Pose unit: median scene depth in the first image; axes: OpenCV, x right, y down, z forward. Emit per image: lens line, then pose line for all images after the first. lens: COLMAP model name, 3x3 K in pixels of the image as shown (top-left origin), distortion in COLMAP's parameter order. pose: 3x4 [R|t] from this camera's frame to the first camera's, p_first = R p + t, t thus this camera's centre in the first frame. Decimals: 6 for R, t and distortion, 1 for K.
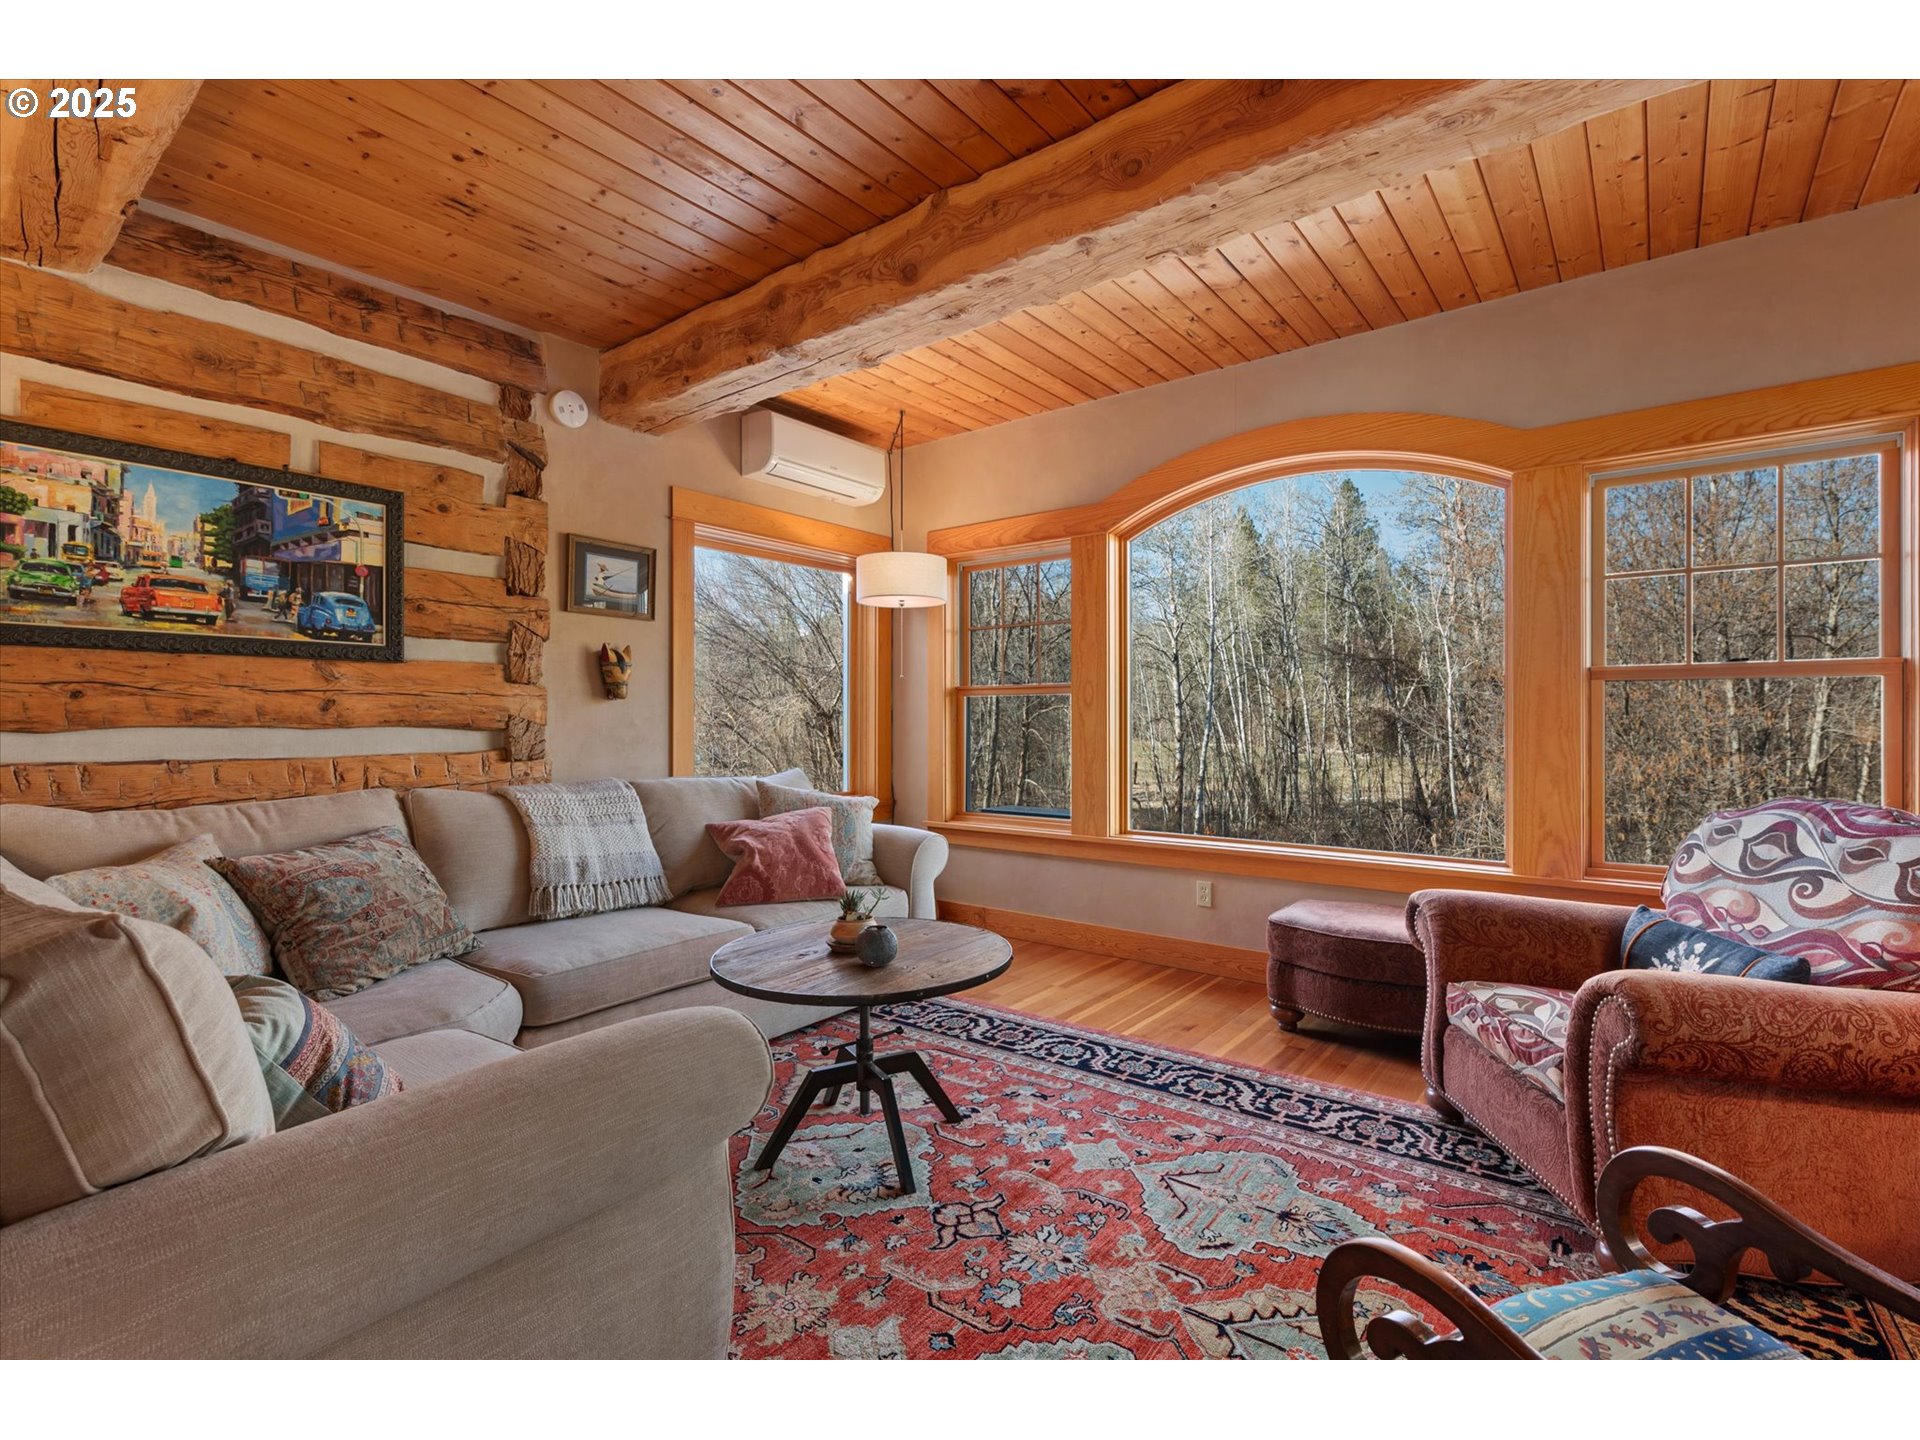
lens RADIAL K [[881.3, 0, 962.8], [0, 881.3, 716.9], [0, 0, 1]] dist [0.009106, -0.004150]
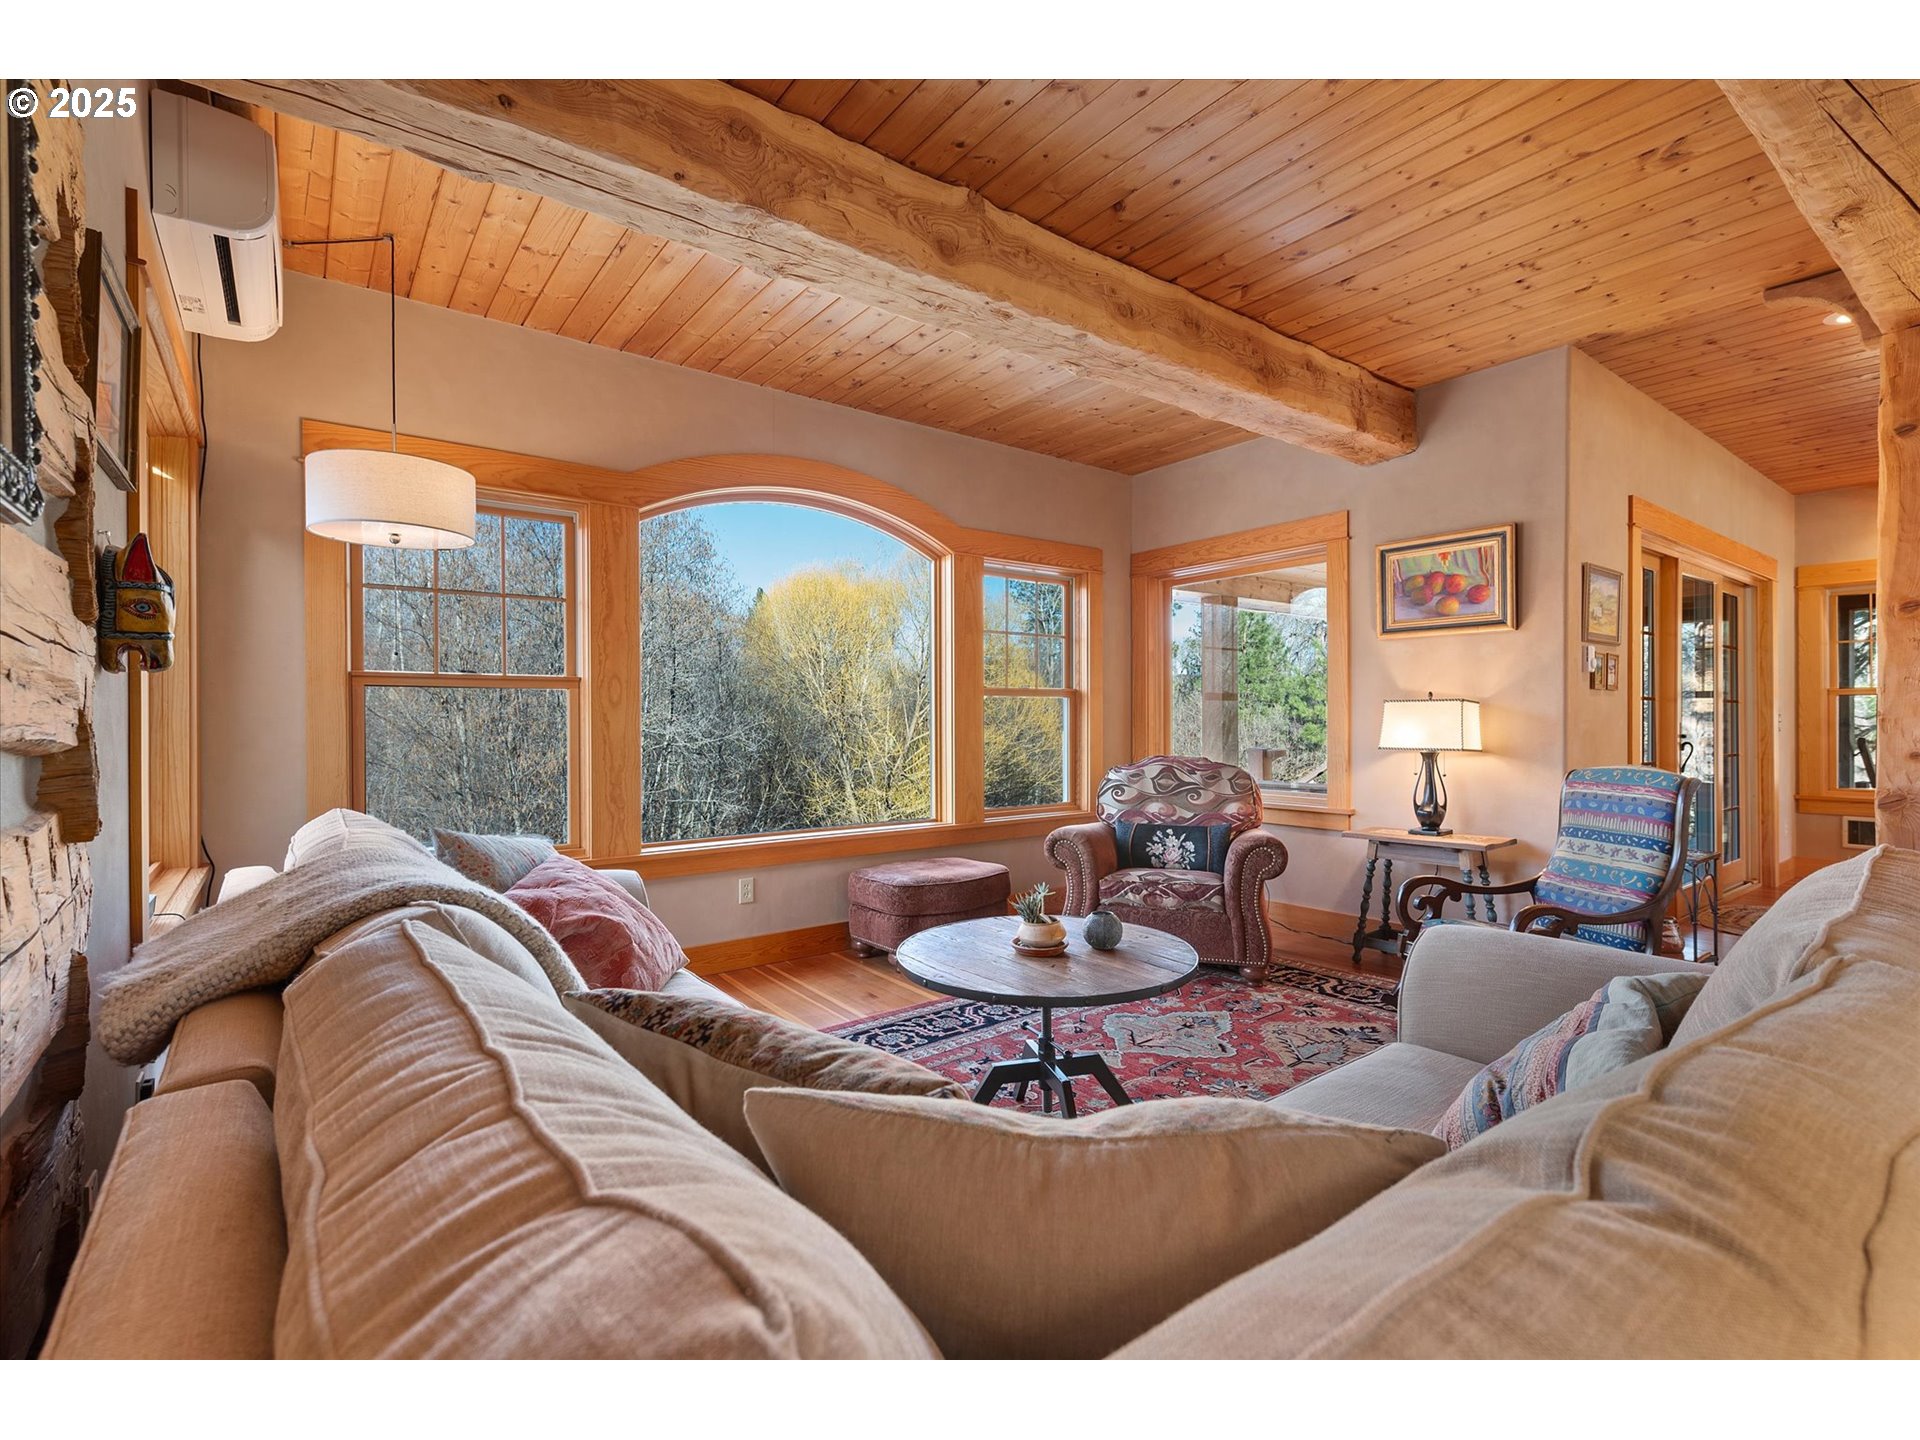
lens RADIAL K [[881.3, 0, 960.0], [0, 881.3, 721.6], [0, 0, 1]] dist [0.009106, -0.004150]
pose [[0.260188, -0.002026, 0.965556, -0.844843], [0.000671, 0.999998, 0.001917, 0.002948], [-0.965558, 0.000149, 0.260189, 0.639188]]
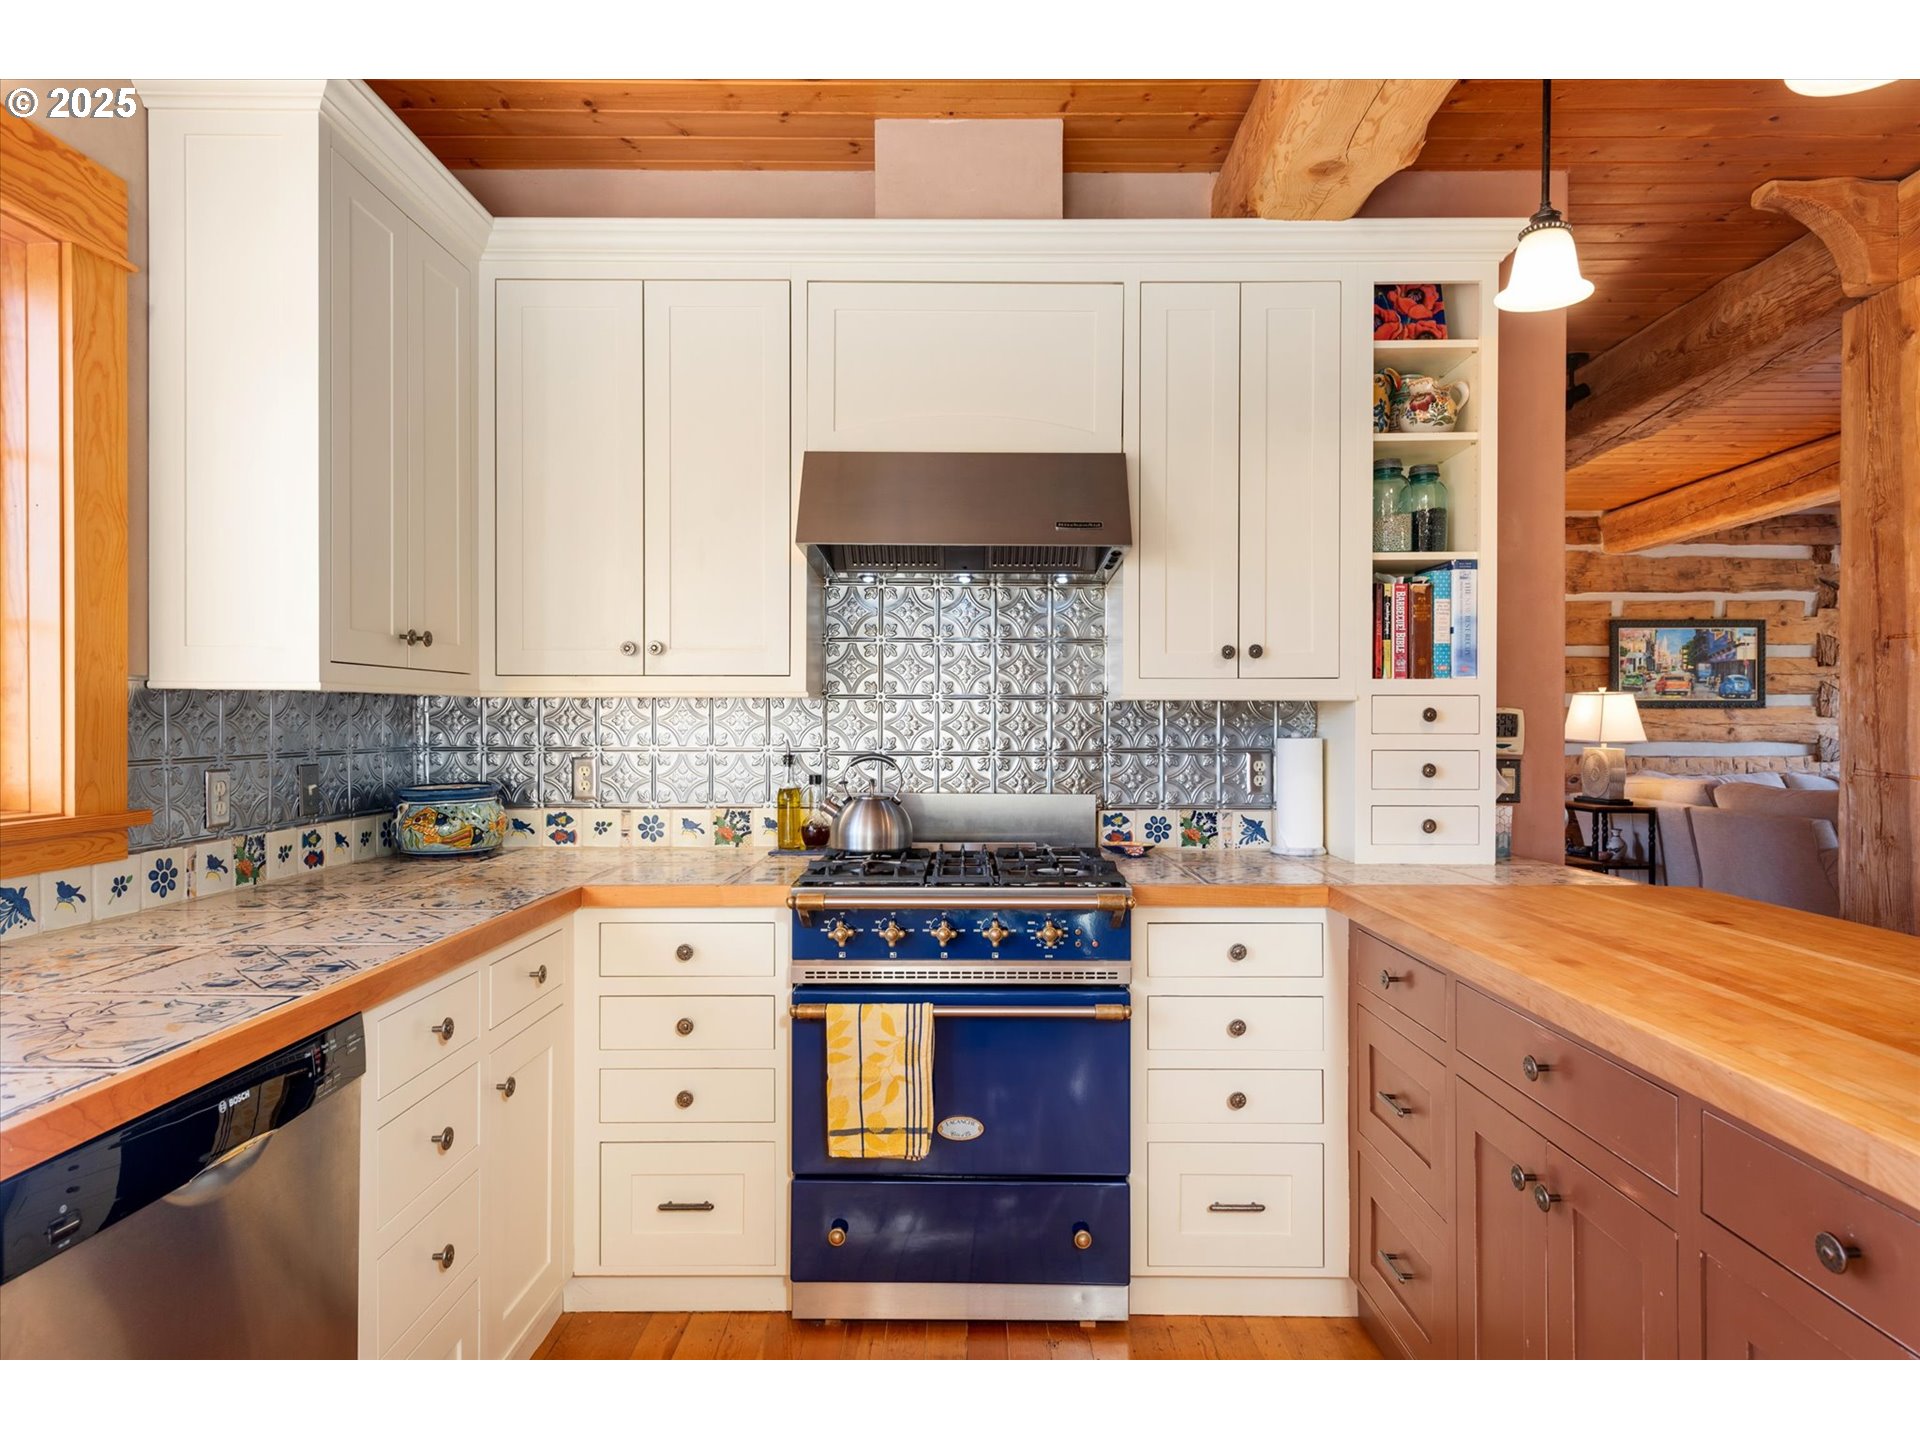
lens RADIAL K [[1124.3, 0, 967.0], [0, 1124.3, 724.1], [0, 0, 1]] dist [0.026103, -0.014097]
pose [[0.610344, 0.000768, -0.792136, 0.262004], [0.004034, 0.999984, 0.004078, -0.044842], [0.792126, -0.005685, 0.610331, -1.894746]]
